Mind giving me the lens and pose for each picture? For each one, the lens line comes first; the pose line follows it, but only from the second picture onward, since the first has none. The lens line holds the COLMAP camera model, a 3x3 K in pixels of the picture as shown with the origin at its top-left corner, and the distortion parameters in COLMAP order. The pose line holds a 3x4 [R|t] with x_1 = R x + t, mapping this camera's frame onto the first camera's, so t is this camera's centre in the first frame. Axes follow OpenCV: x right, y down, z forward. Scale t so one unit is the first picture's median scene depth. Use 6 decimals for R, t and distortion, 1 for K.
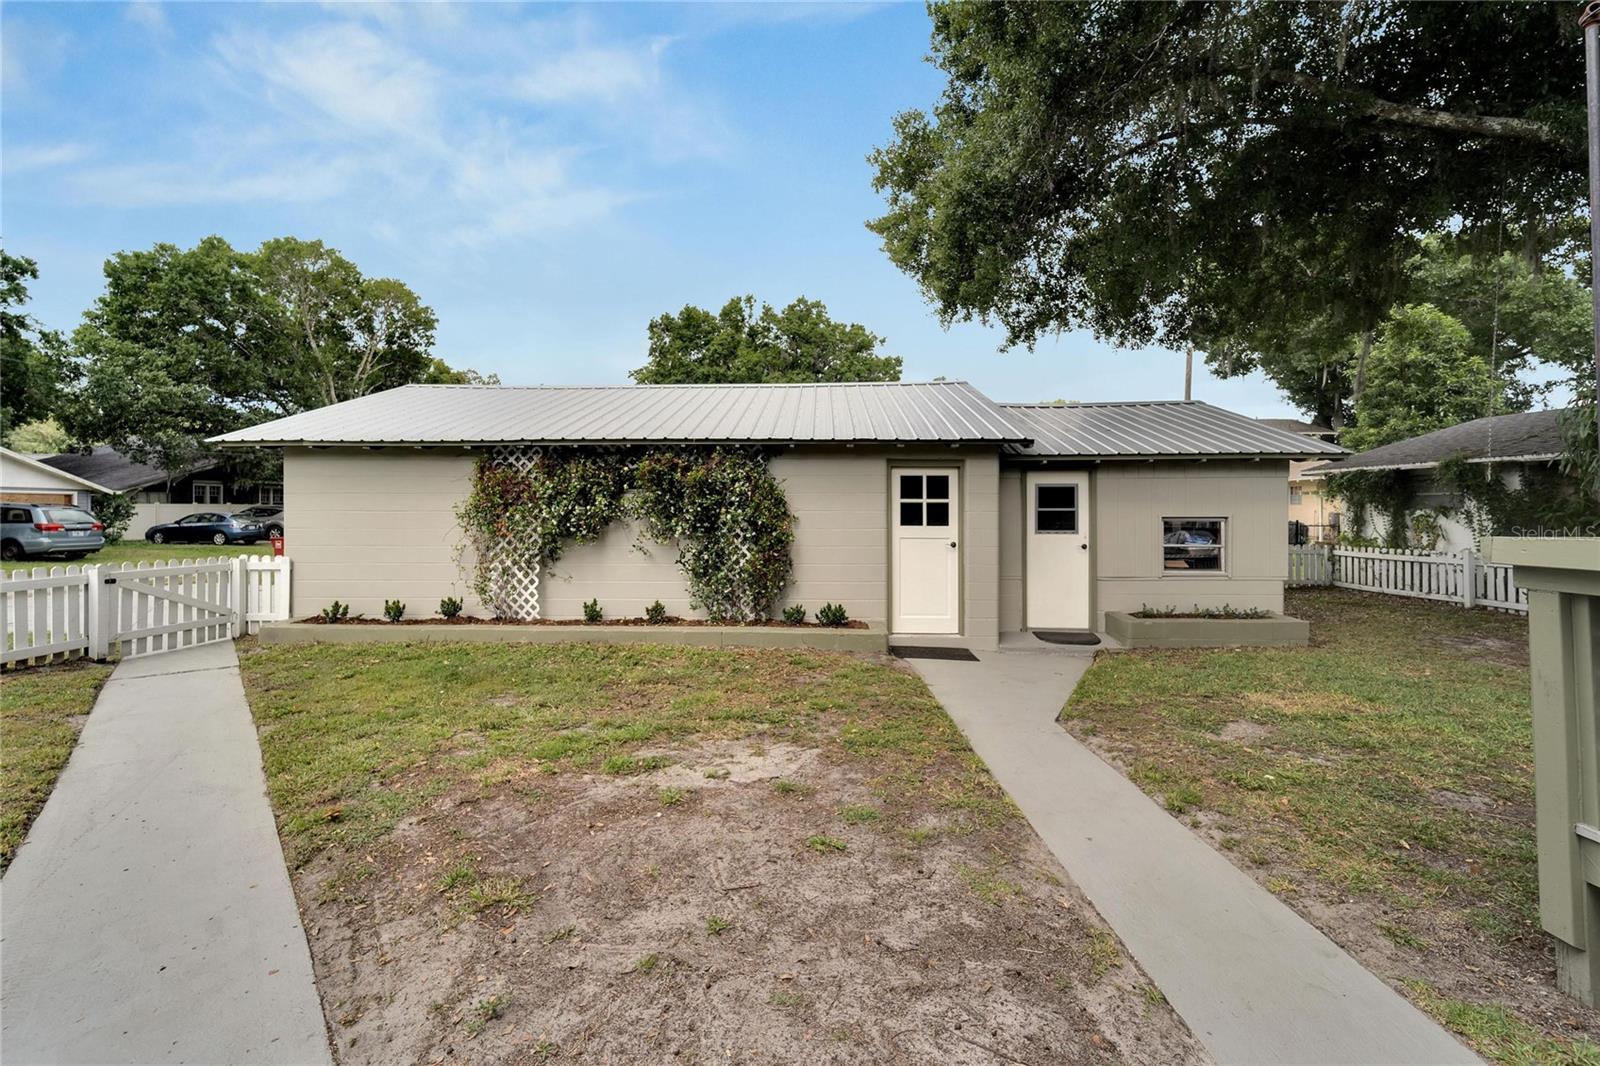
lens RADIAL K [[655.5, 0, 790.7], [0, 655.5, 520.5], [0, 0, 1]] dist [0.004122, 0.000431]
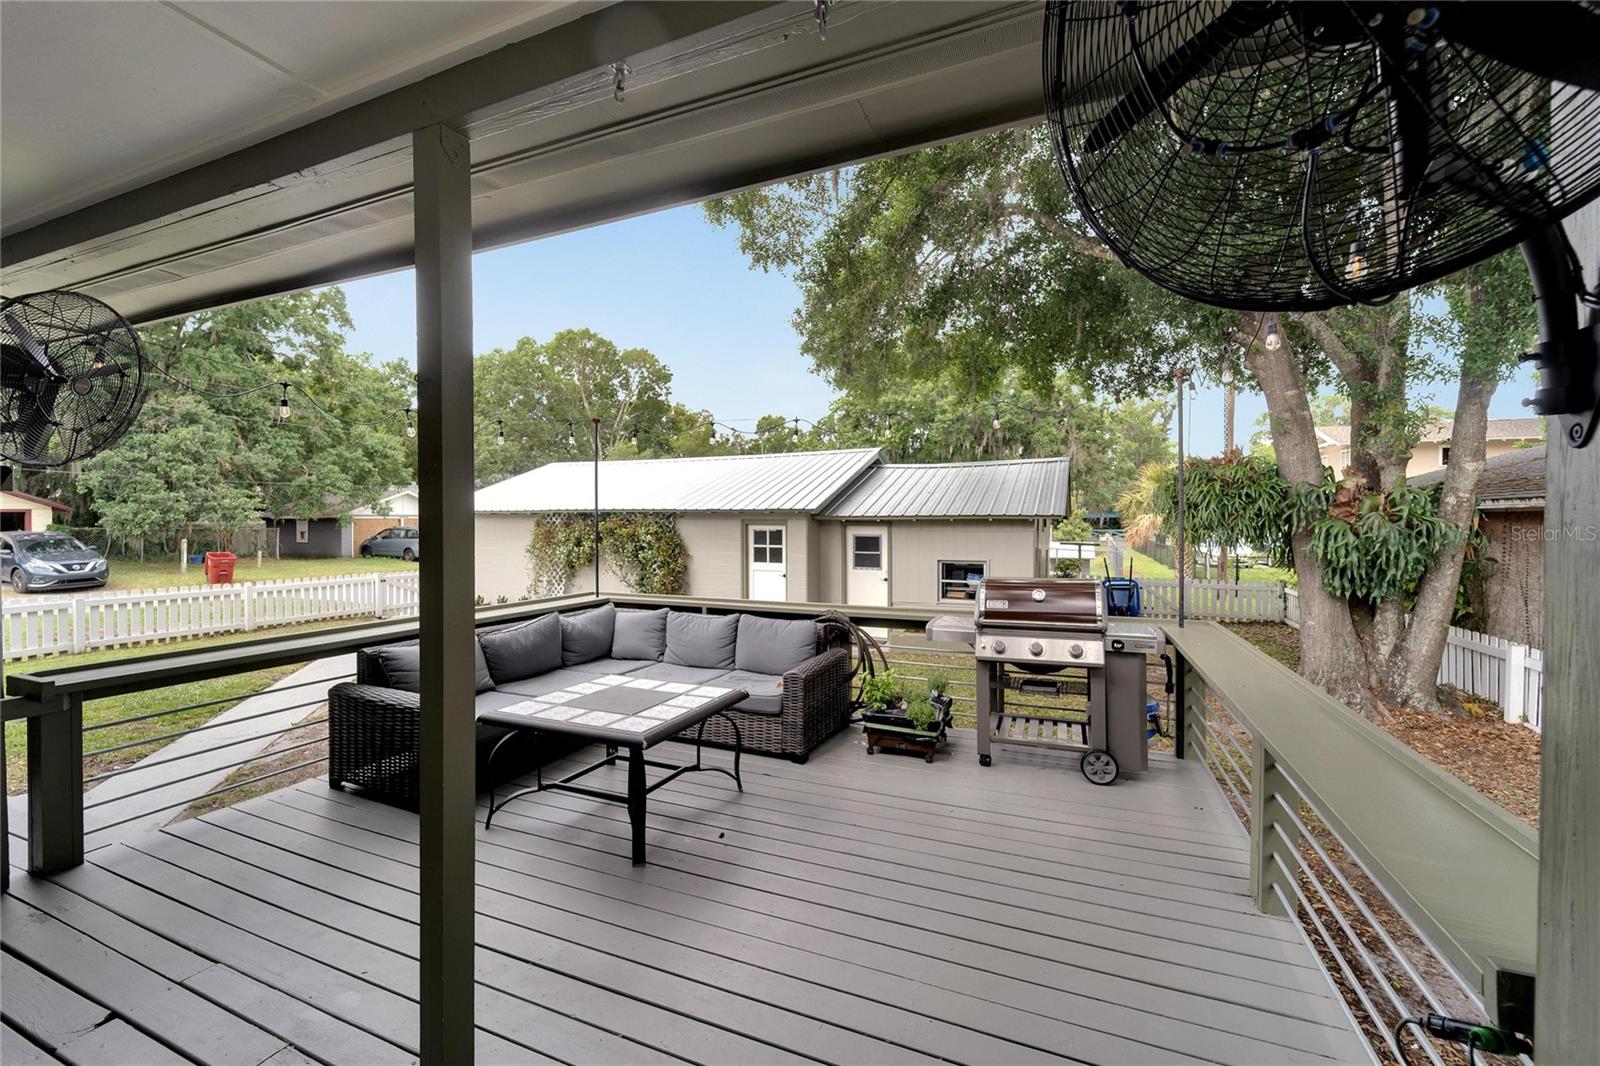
lens RADIAL K [[655.5, 0, 800.7], [0, 655.5, 531.0], [0, 0, 1]] dist [0.004122, 0.000431]
pose [[0.927028, 0.007516, -0.374917, 0.804295], [-0.005494, 0.999964, 0.006460, -0.071902], [0.374952, -0.003929, 0.927036, -0.372021]]
